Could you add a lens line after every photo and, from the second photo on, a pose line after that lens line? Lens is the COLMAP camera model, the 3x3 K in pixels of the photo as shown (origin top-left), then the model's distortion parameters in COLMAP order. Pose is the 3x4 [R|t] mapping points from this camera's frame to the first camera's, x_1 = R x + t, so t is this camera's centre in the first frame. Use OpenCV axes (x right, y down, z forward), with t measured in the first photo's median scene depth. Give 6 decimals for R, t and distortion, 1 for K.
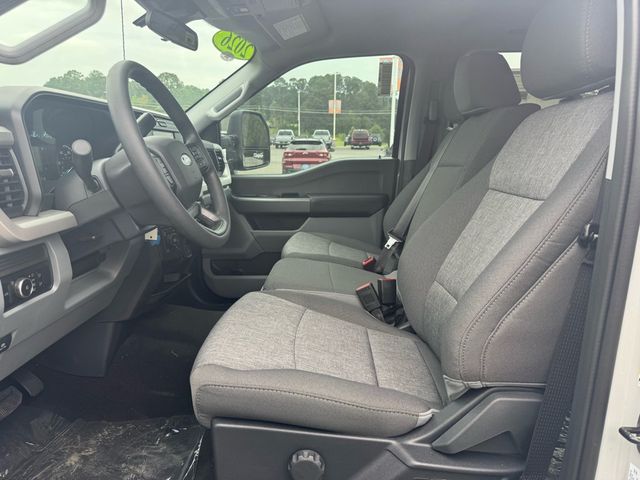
lens RADIAL K [[452.1, 0, 319.6], [0, 452.1, 237.1], [0, 0, 1]] dist [0.125410, -0.218536]
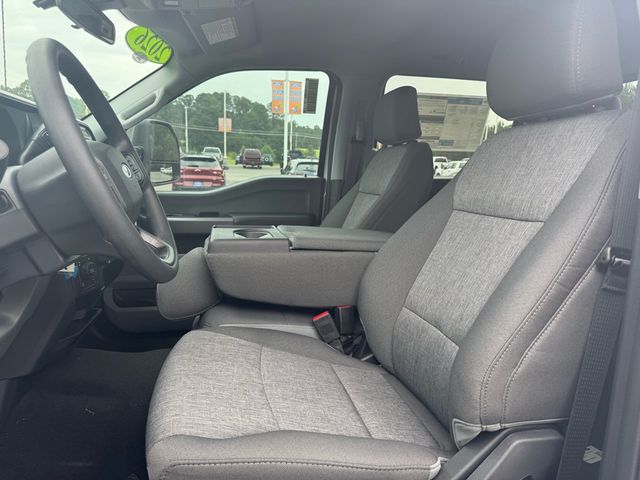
lens RADIAL K [[453.3, 0, 320.0], [0, 453.3, 240.0], [0, 0, 1]] dist [0.047144, -0.054844]
pose [[0.970711, -0.010634, 0.240014, -0.079151], [0.019224, 0.999255, -0.033477, -0.008313], [-0.239479, 0.037110, 0.970192, 0.079713]]
